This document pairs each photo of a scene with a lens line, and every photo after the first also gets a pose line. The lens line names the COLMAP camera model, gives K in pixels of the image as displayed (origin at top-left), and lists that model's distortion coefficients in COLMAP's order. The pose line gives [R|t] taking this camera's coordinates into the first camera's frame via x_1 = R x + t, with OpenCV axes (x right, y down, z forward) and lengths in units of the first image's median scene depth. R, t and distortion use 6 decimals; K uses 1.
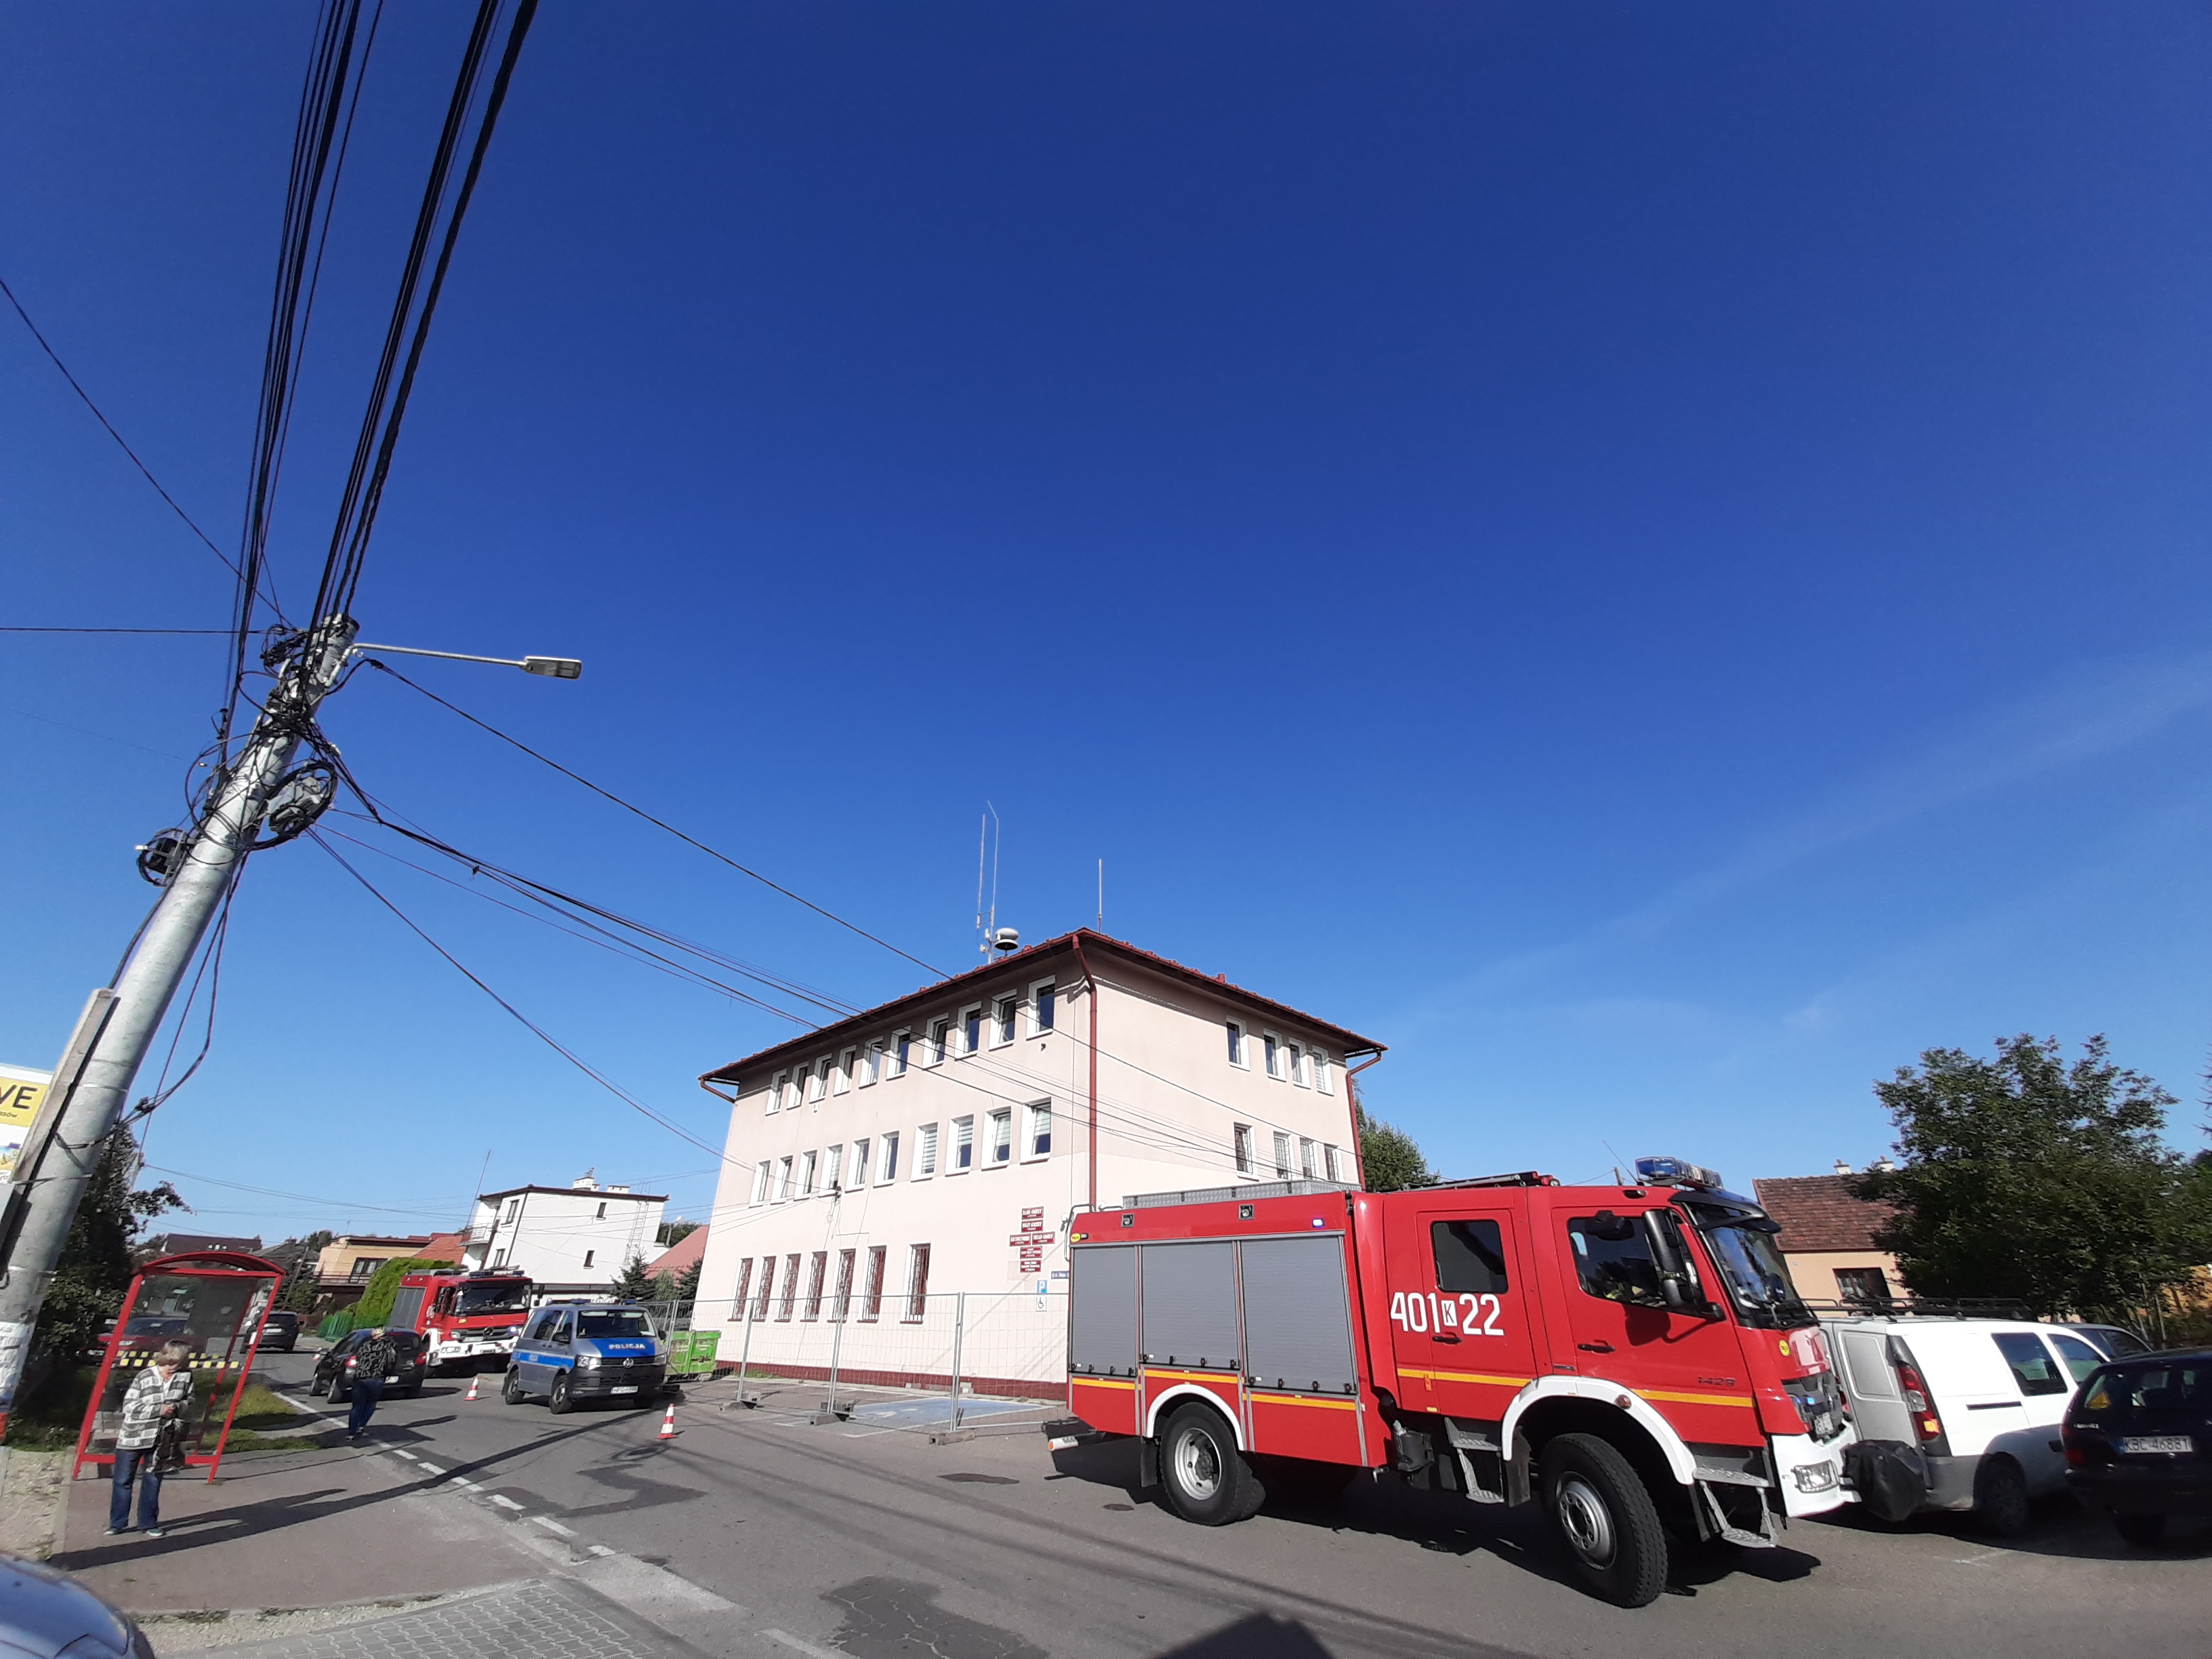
lens RADIAL K [[855.8, 0, 1114.9], [0, 855.8, 832.2], [0, 0, 1]] dist [-0.006831, -0.001341]
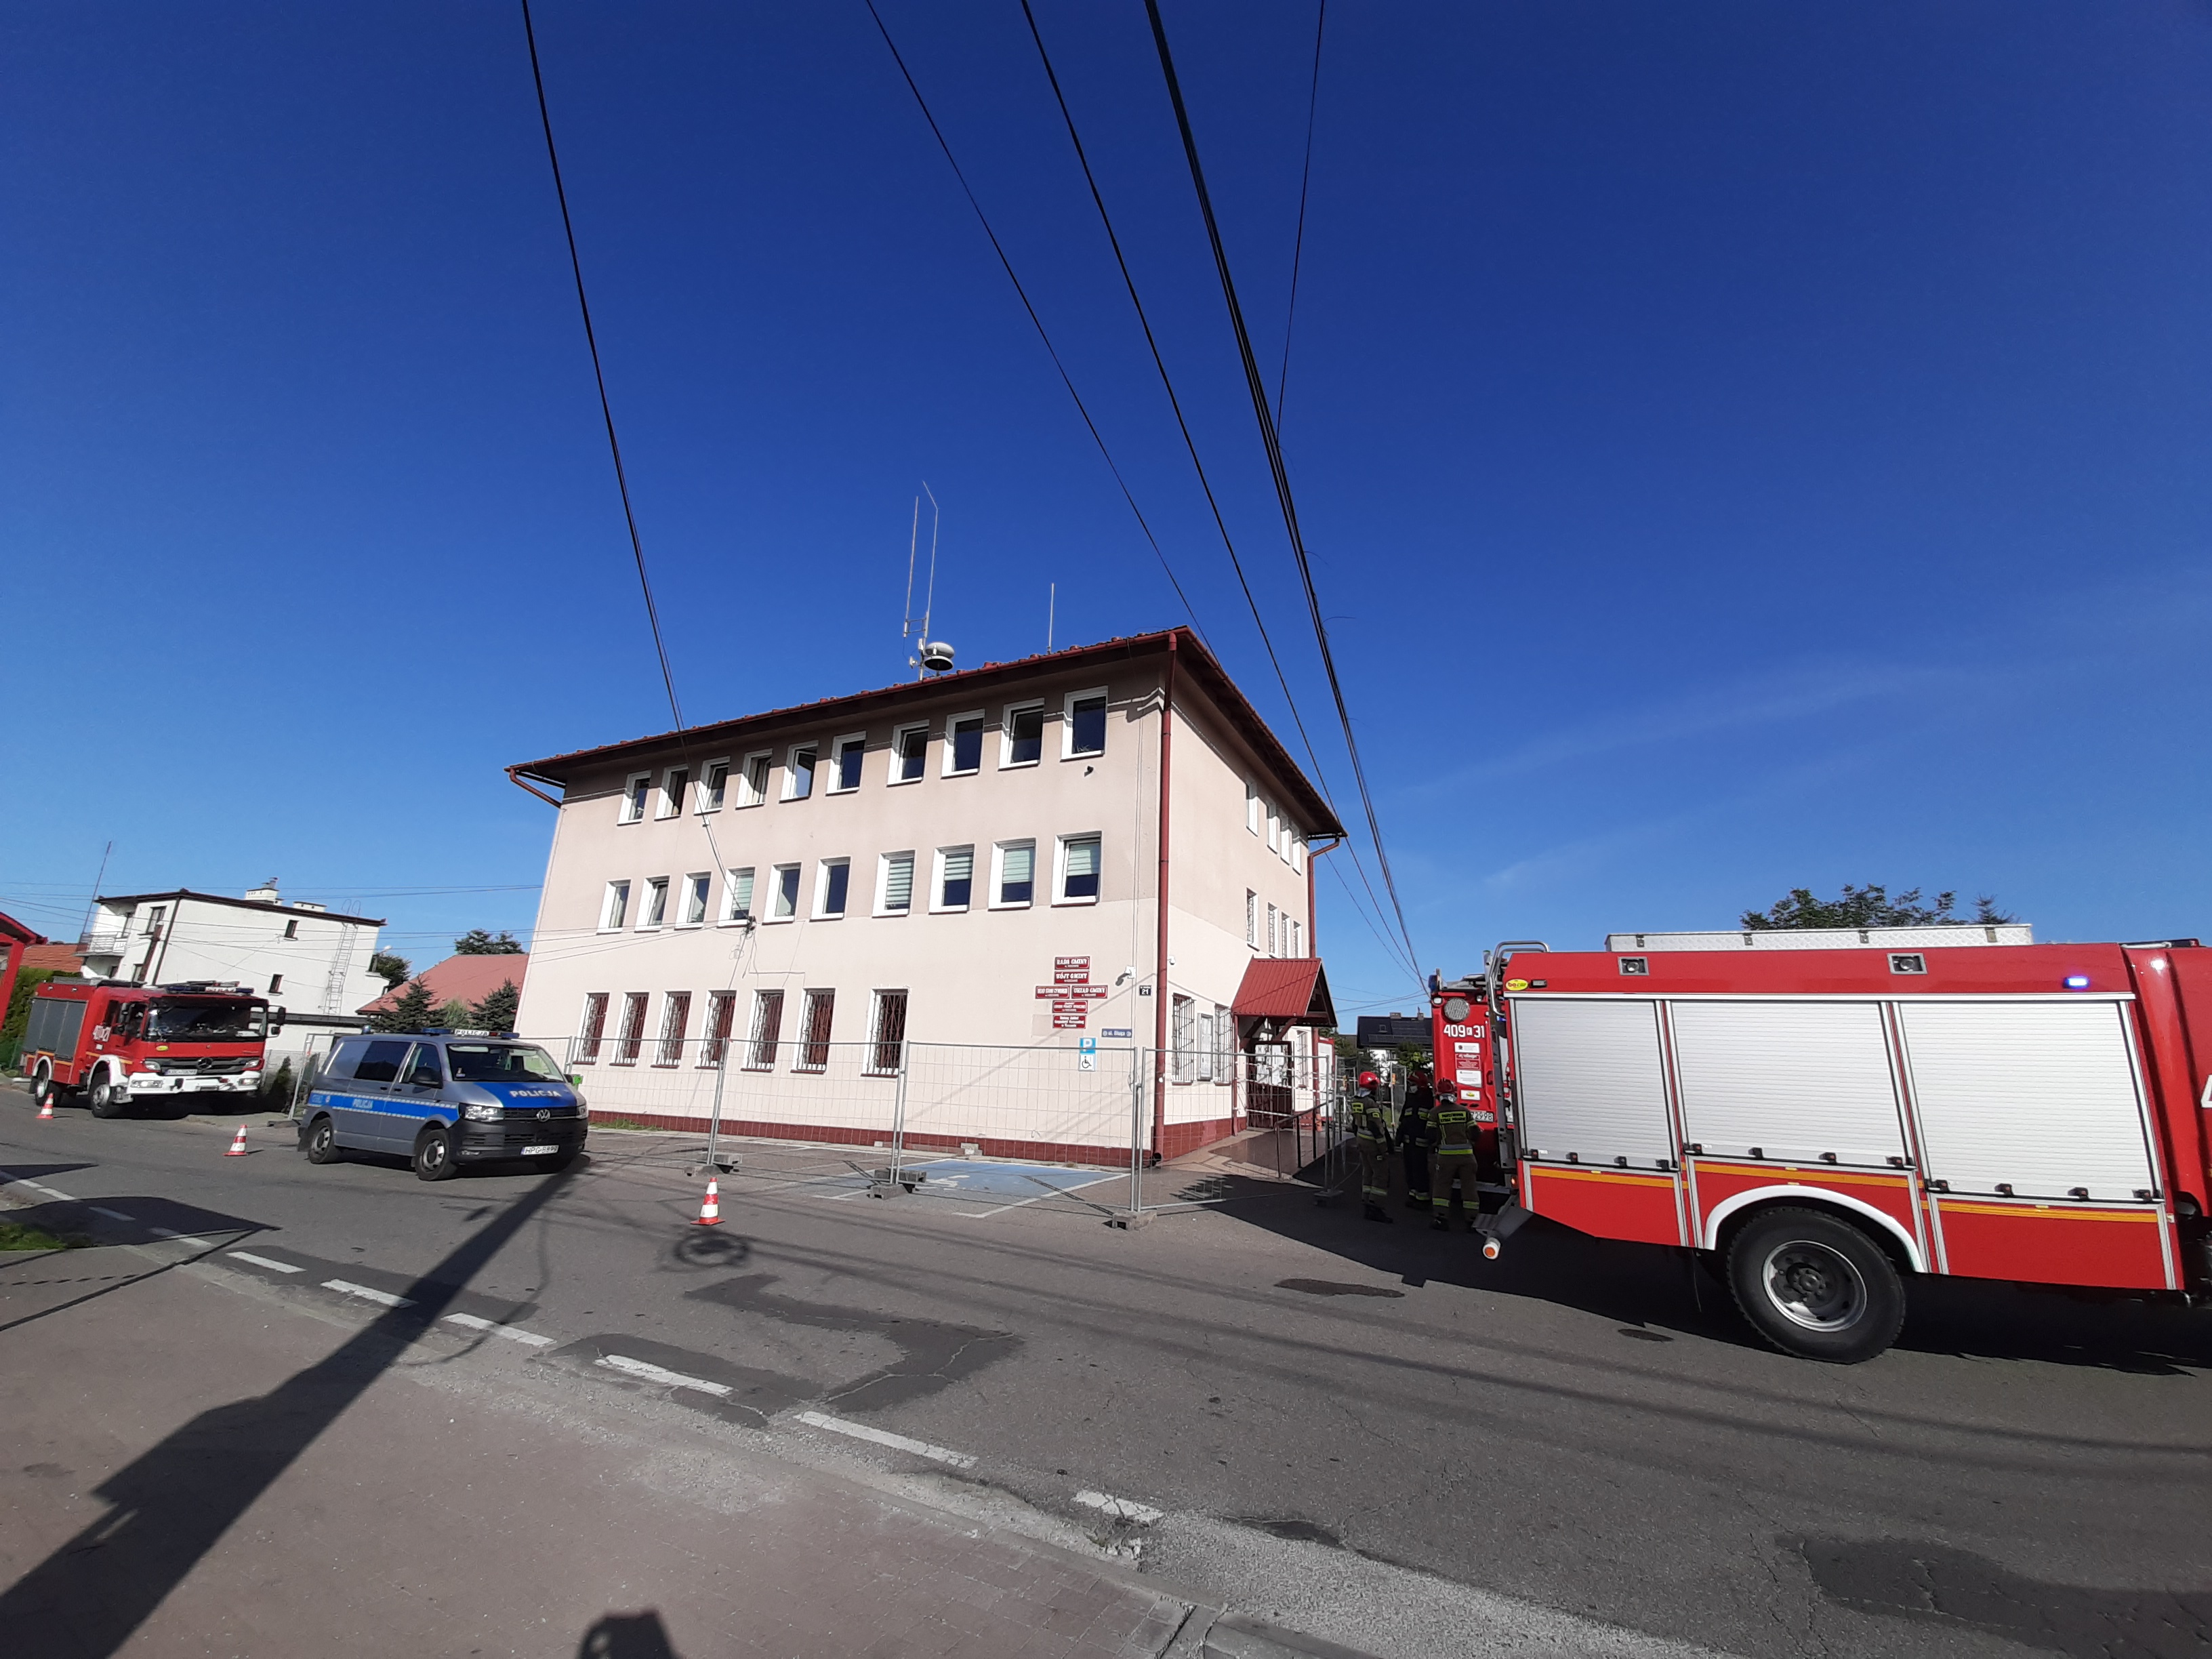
lens RADIAL K [[855.8, 0, 1106.2], [0, 855.8, 841.8], [0, 0, 1]] dist [-0.006831, -0.001341]
pose [[0.952995, 0.114419, 0.280550, -0.261763], [-0.180194, 0.958433, 0.221214, 0.122128], [-0.243577, -0.261369, 0.934000, 0.211014]]
